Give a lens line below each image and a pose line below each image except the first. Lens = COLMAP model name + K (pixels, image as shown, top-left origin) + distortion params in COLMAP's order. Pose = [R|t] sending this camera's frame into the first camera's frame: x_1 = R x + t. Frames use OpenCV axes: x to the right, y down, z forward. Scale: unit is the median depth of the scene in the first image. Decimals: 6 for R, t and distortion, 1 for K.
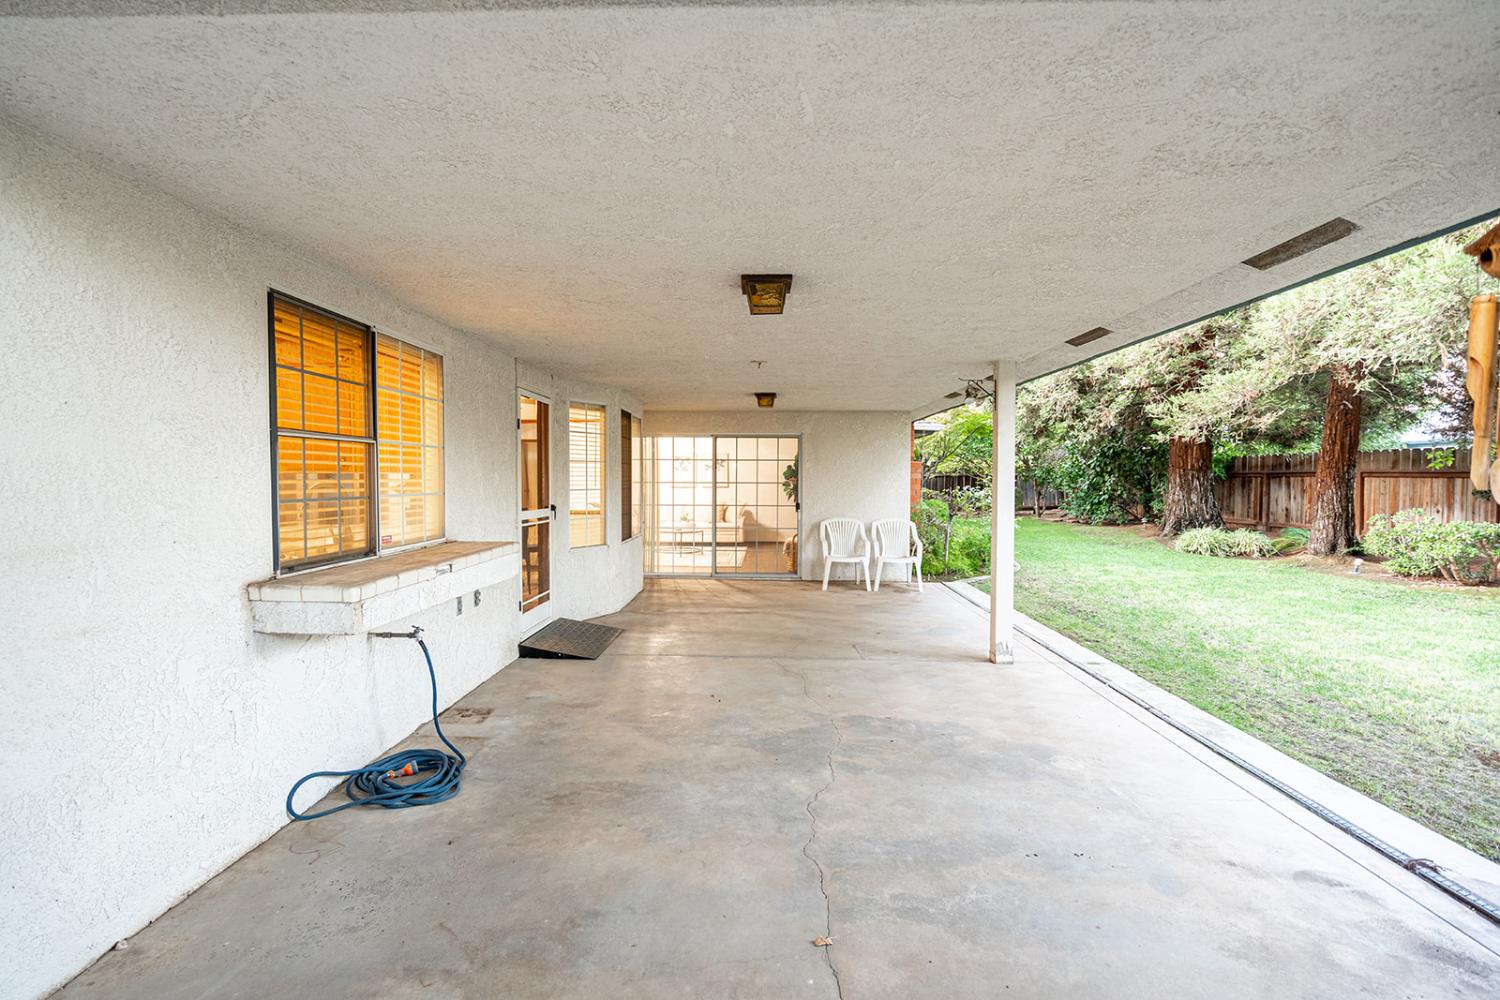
lens RADIAL K [[670.5, 0, 750.9], [0, 670.5, 500.2], [0, 0, 1]] dist [-0.004331, 0.000247]
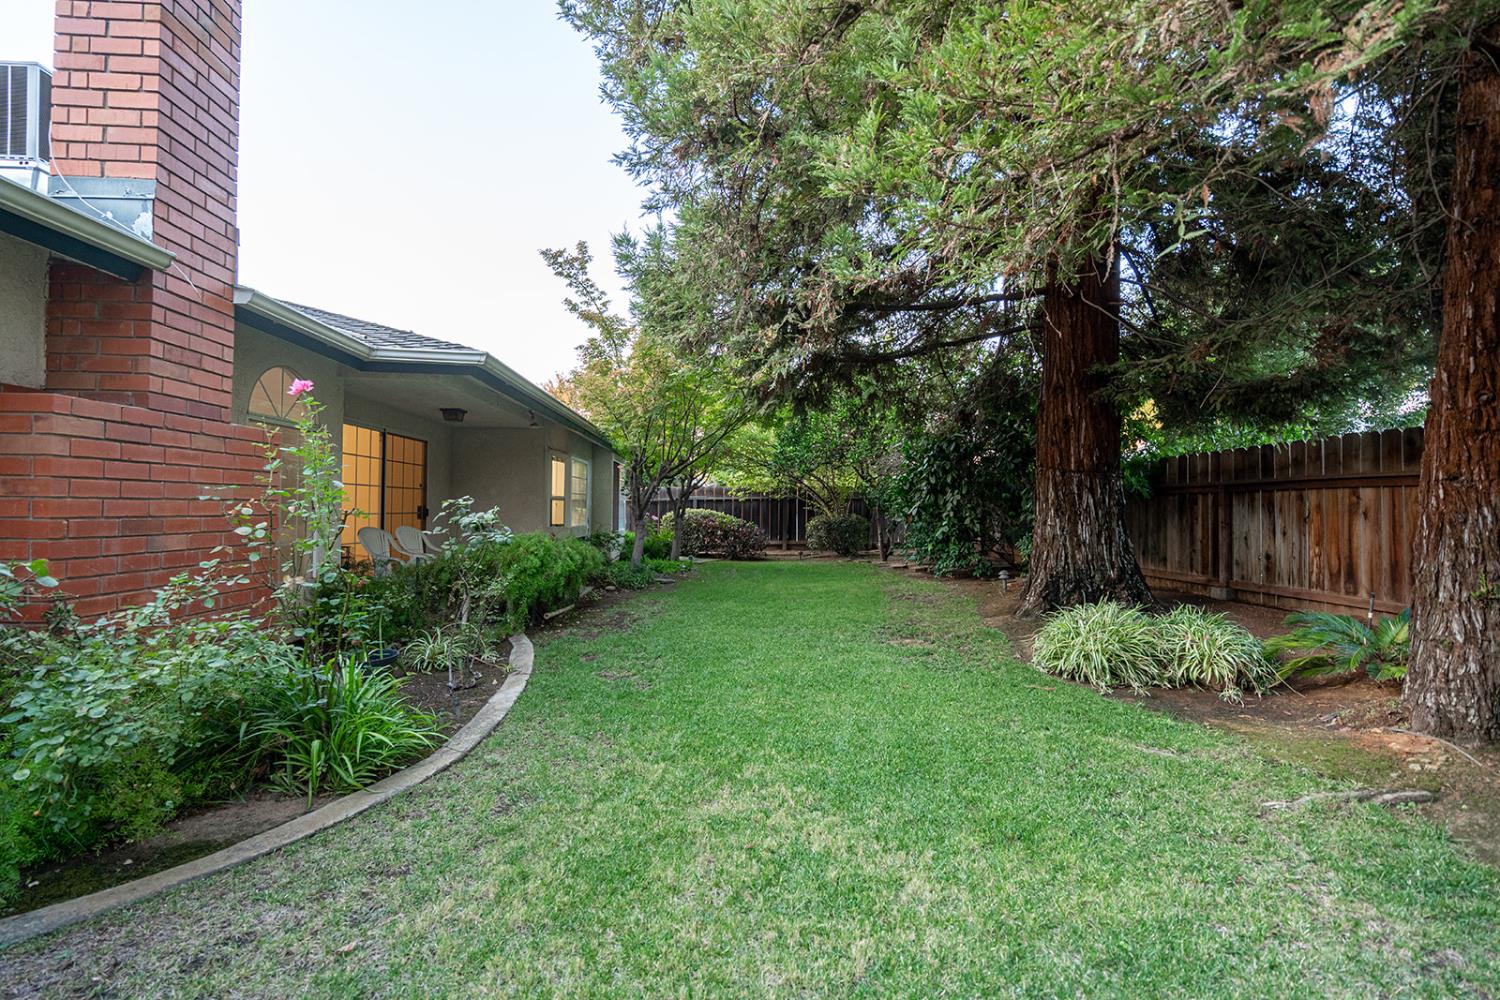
lens RADIAL K [[670.5, 0, 750.6], [0, 670.5, 501.9], [0, 0, 1]] dist [-0.004331, 0.000247]
pose [[0.997215, 0.009796, 0.073932, 0.396290], [-0.006569, 0.999020, -0.043767, -0.002869], [-0.074288, 0.043160, 0.996302, 0.552968]]
